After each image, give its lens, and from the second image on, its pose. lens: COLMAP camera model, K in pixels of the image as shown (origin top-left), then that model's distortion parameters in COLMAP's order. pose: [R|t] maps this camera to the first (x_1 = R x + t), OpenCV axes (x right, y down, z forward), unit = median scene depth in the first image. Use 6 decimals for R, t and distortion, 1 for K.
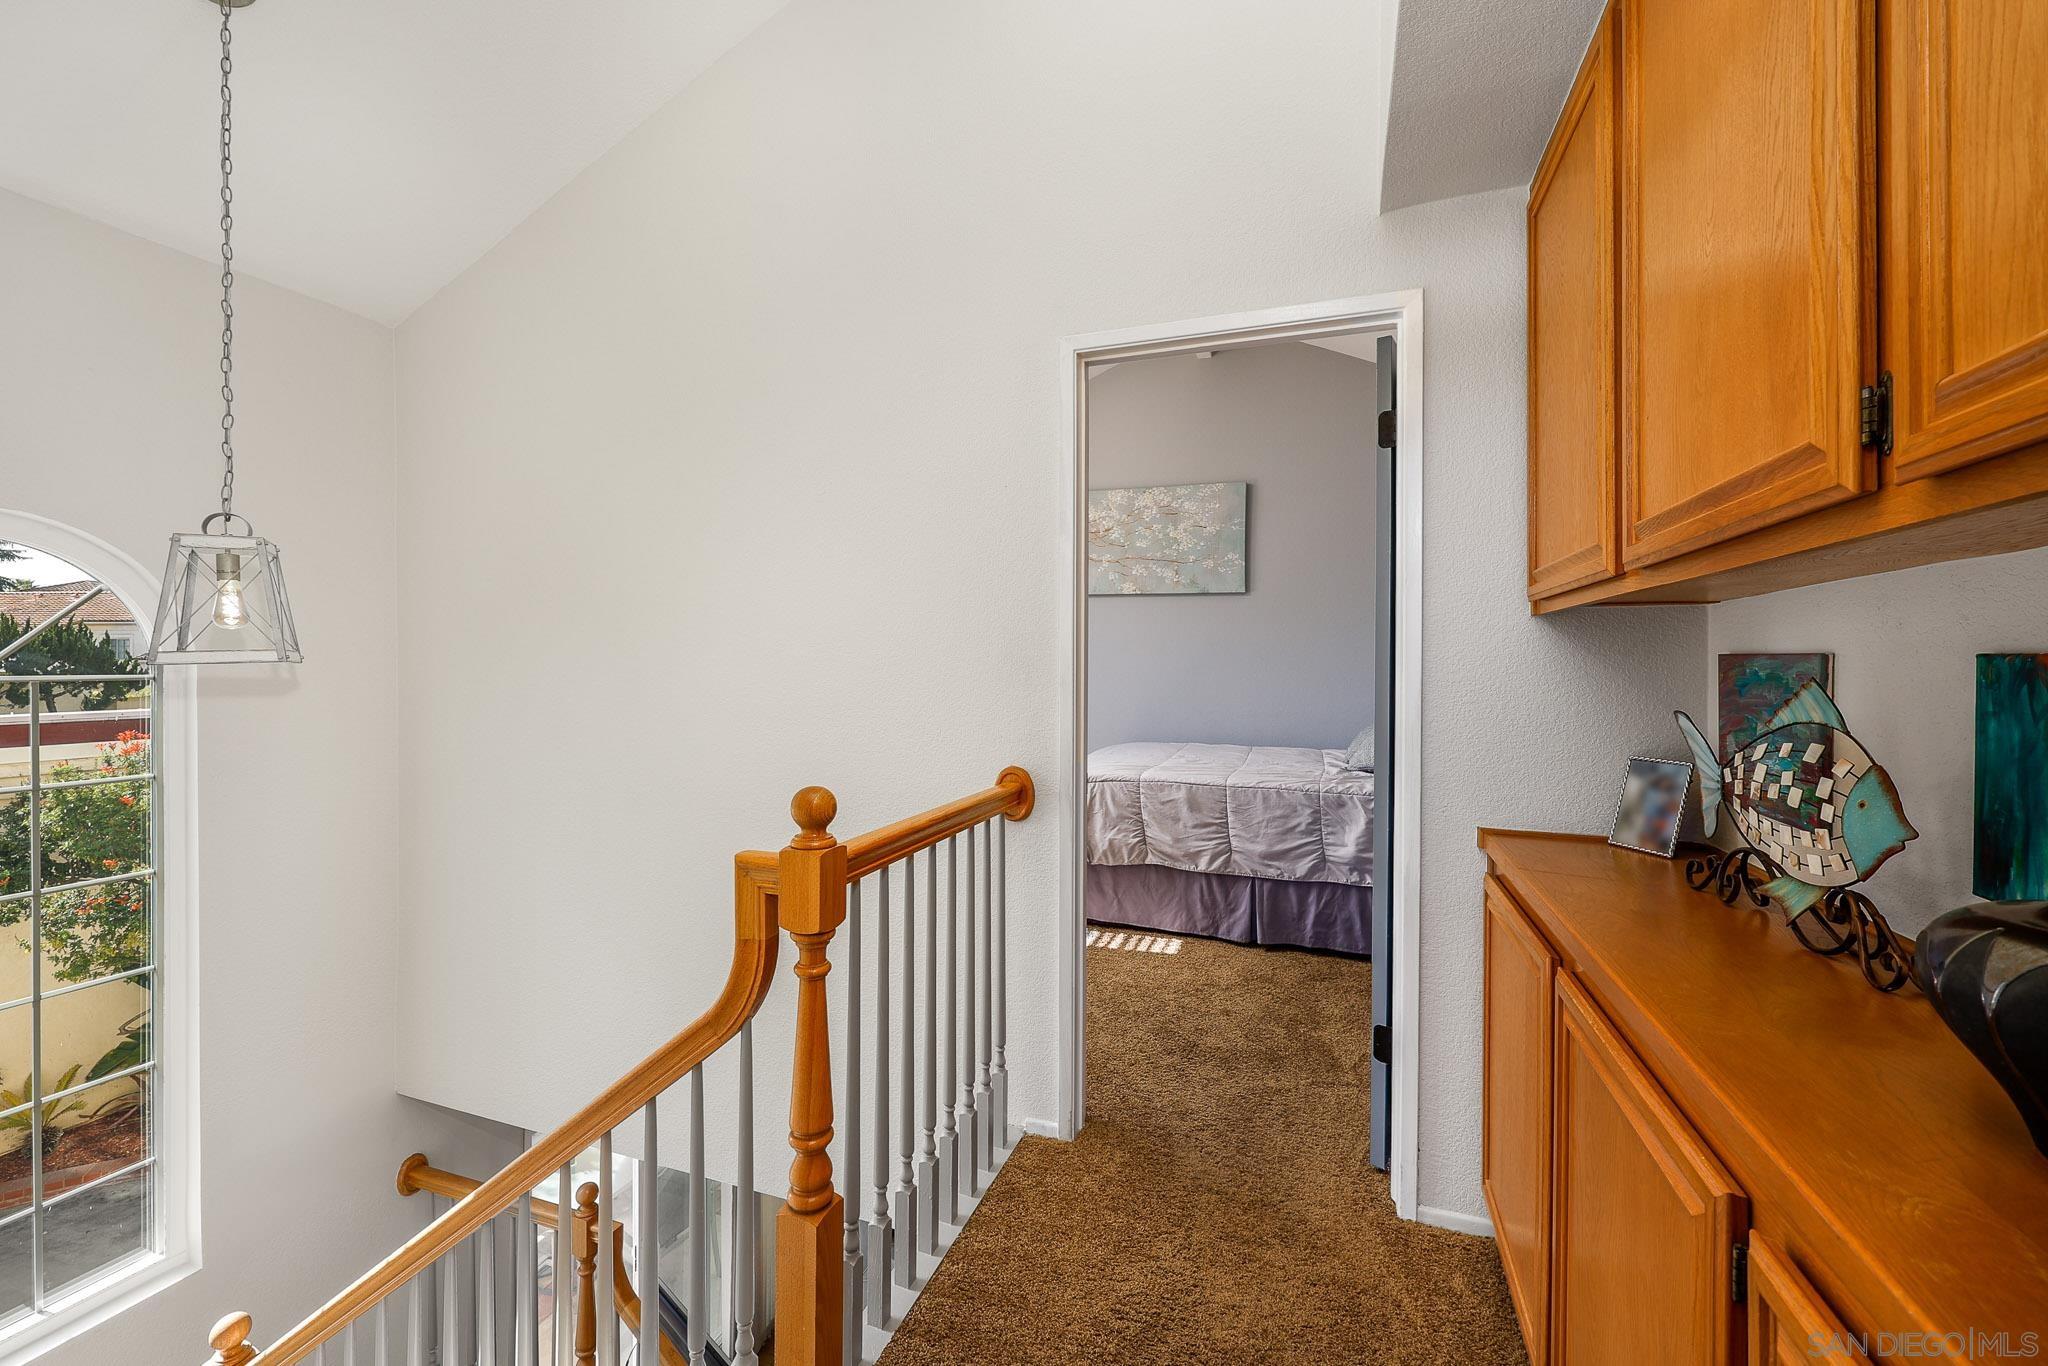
lens RADIAL K [[849.0, 0, 1023.6], [0, 849.0, 670.4], [0, 0, 1]] dist [0.001971, 0.000074]
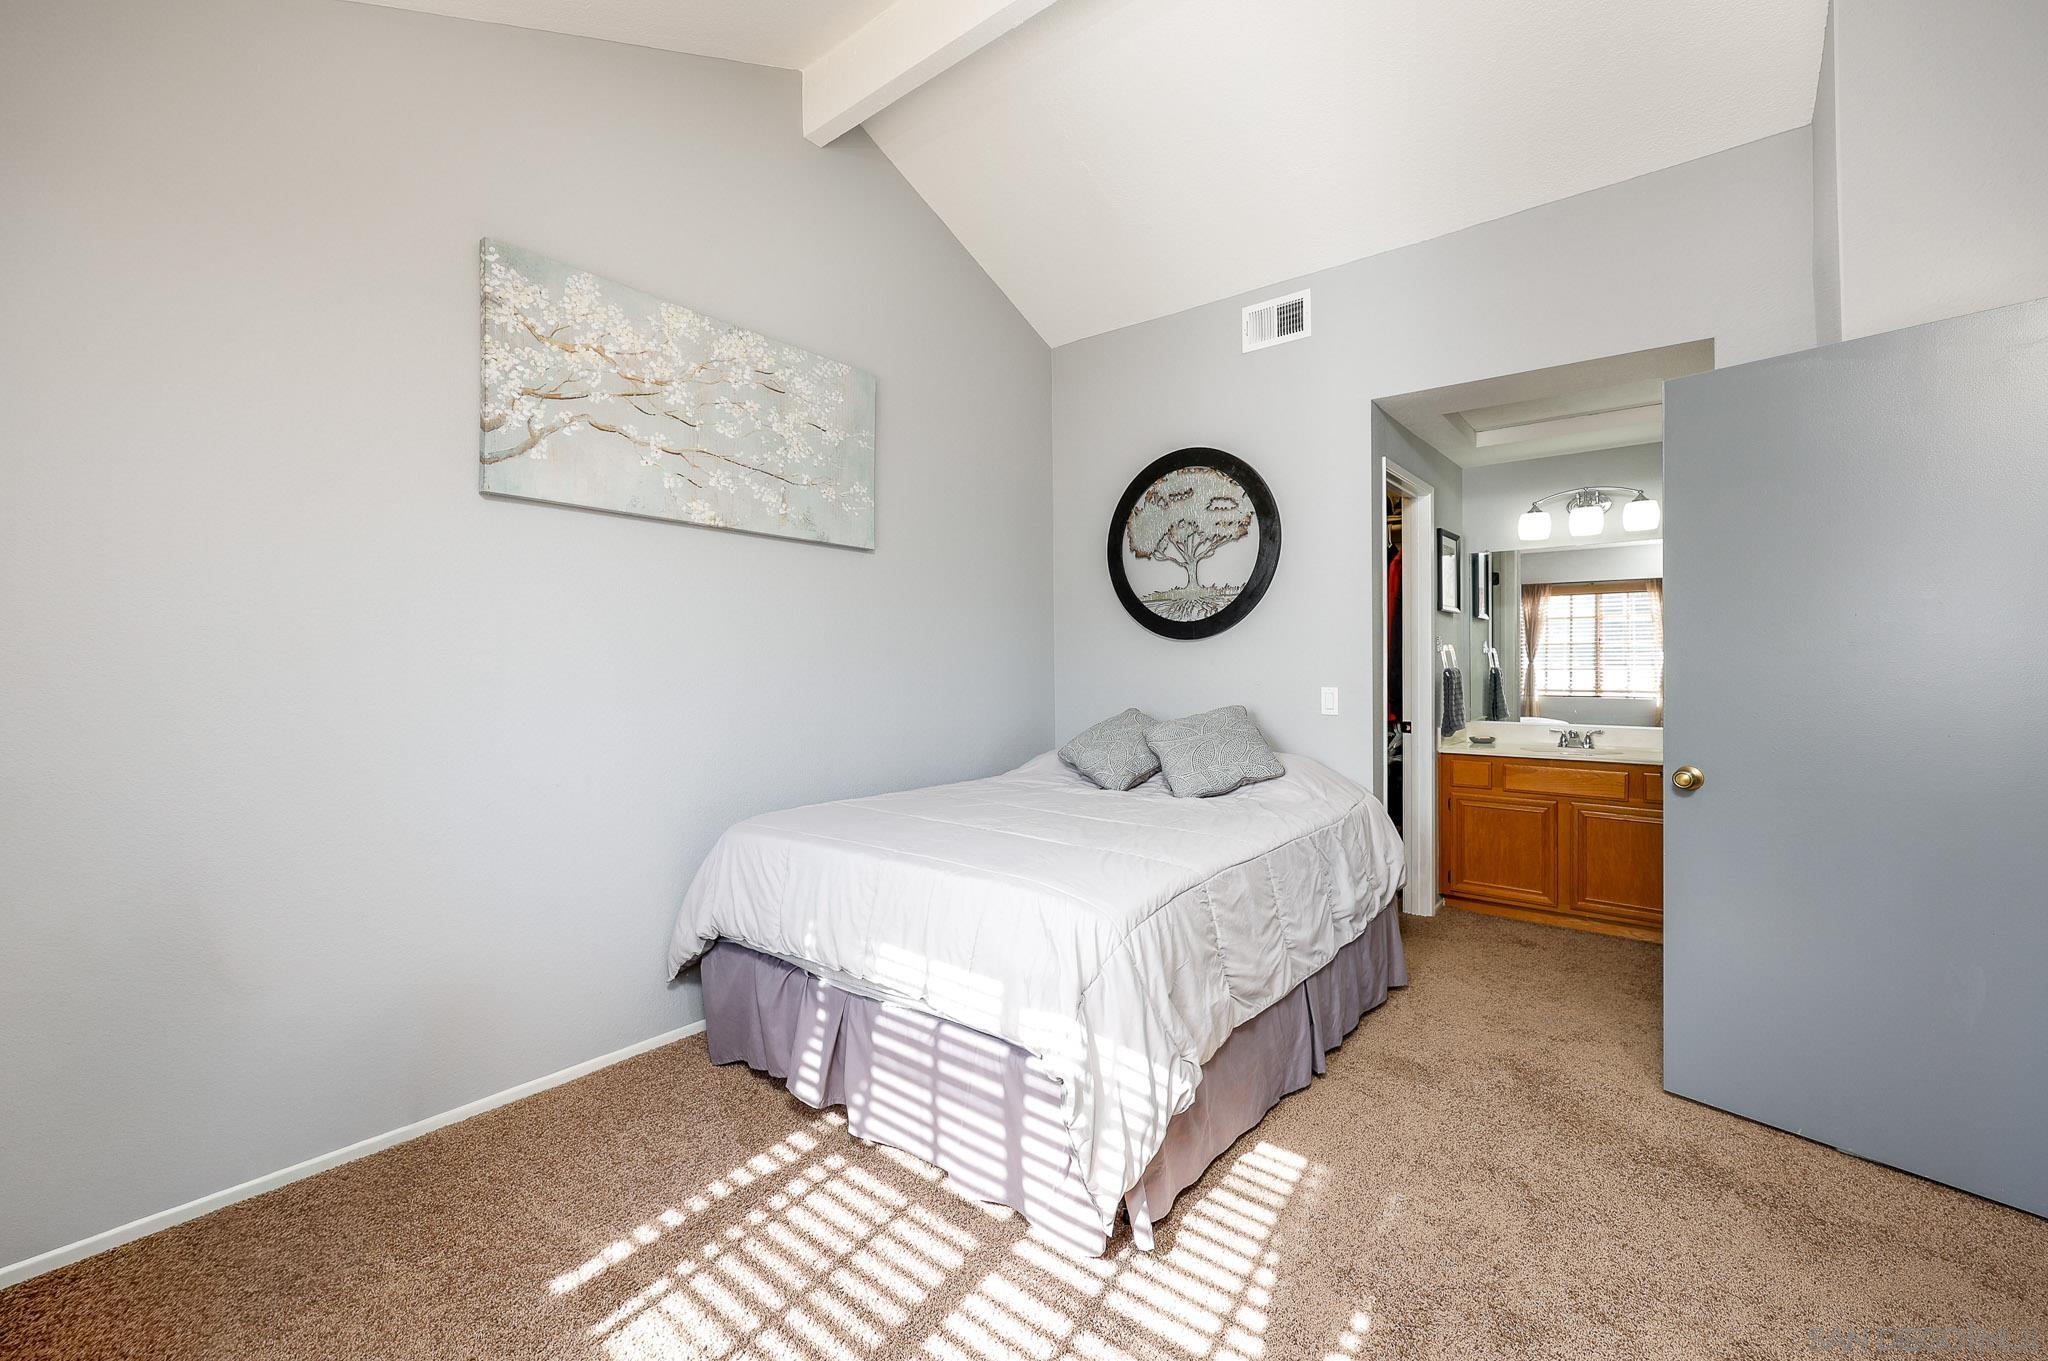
lens RADIAL K [[849.0, 0, 1026.4], [0, 849.0, 671.7], [0, 0, 1]] dist [0.001971, 0.000074]
pose [[0.341060, -0.010363, 0.939985, -0.289691], [0.007005, 0.999939, 0.008482, -0.005256], [-0.940016, 0.003692, 0.341112, 0.659275]]
